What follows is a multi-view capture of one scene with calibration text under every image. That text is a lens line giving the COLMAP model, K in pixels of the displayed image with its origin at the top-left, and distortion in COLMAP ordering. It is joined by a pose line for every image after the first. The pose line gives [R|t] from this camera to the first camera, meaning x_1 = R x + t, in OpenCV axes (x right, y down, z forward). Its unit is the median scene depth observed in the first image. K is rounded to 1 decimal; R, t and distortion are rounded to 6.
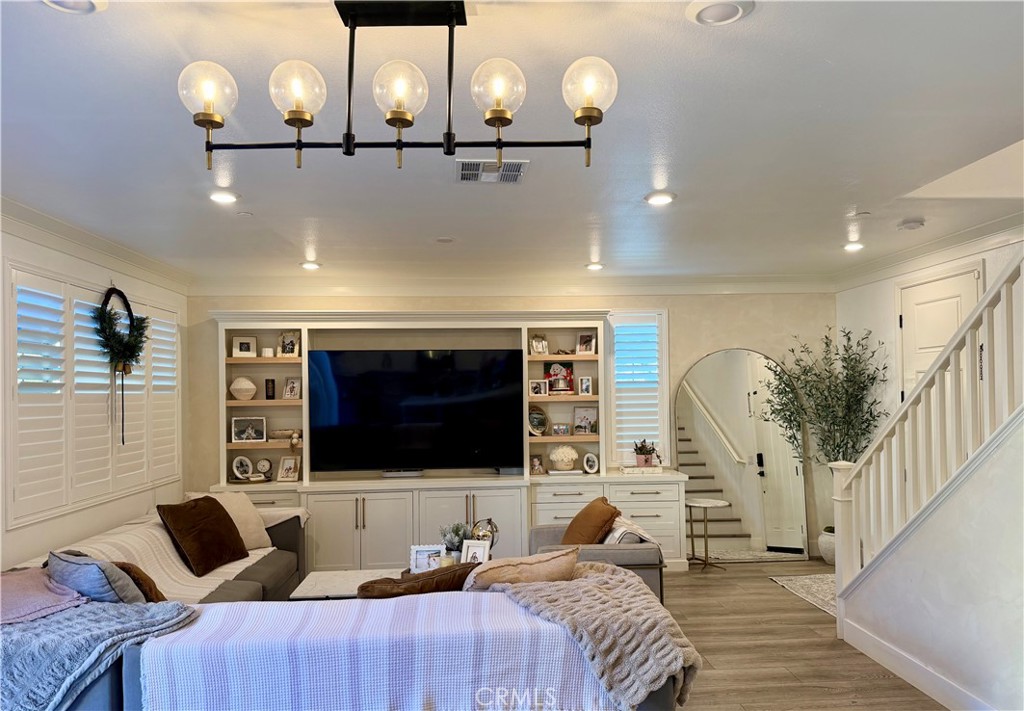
lens RADIAL K [[721.3, 0, 537.6], [0, 721.3, 390.3], [0, 0, 1]] dist [0.035364, -0.010681]
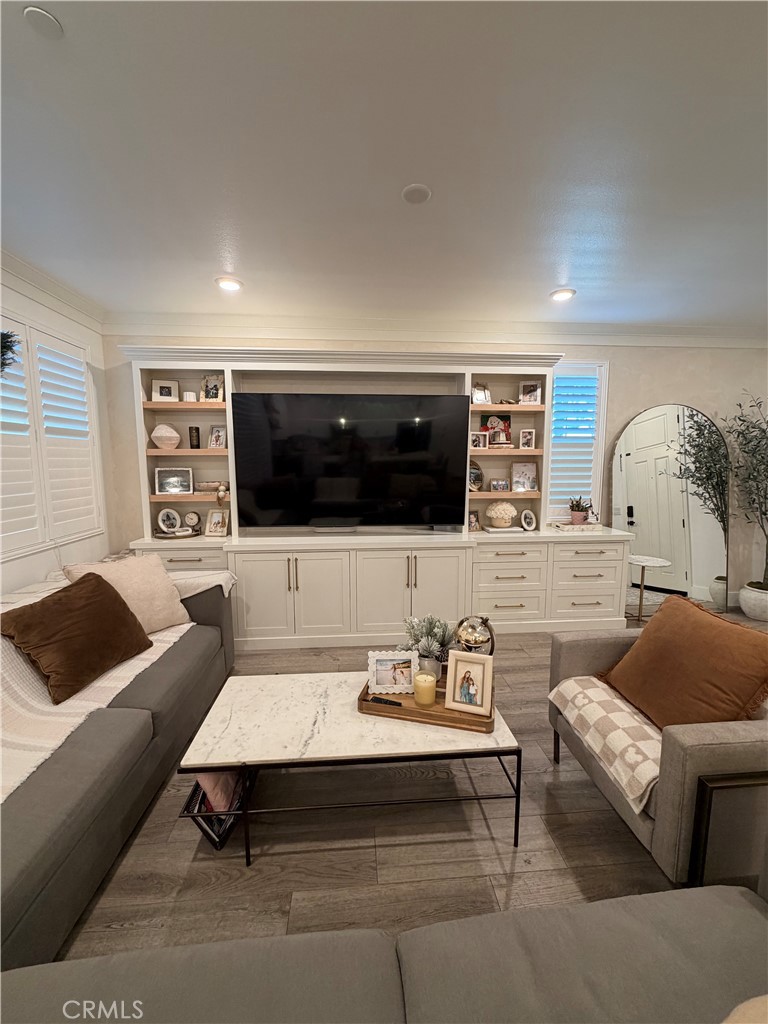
lens RADIAL K [[409.6, 0, 387.7], [0, 409.6, 508.8], [0, 0, 1]] dist [-0.000400, 0.000505]
pose [[0.999913, 0.012234, -0.004868, -0.118643], [-0.011570, 0.992872, 0.118621, 0.023784], [0.006284, -0.118555, 0.992928, 0.475357]]
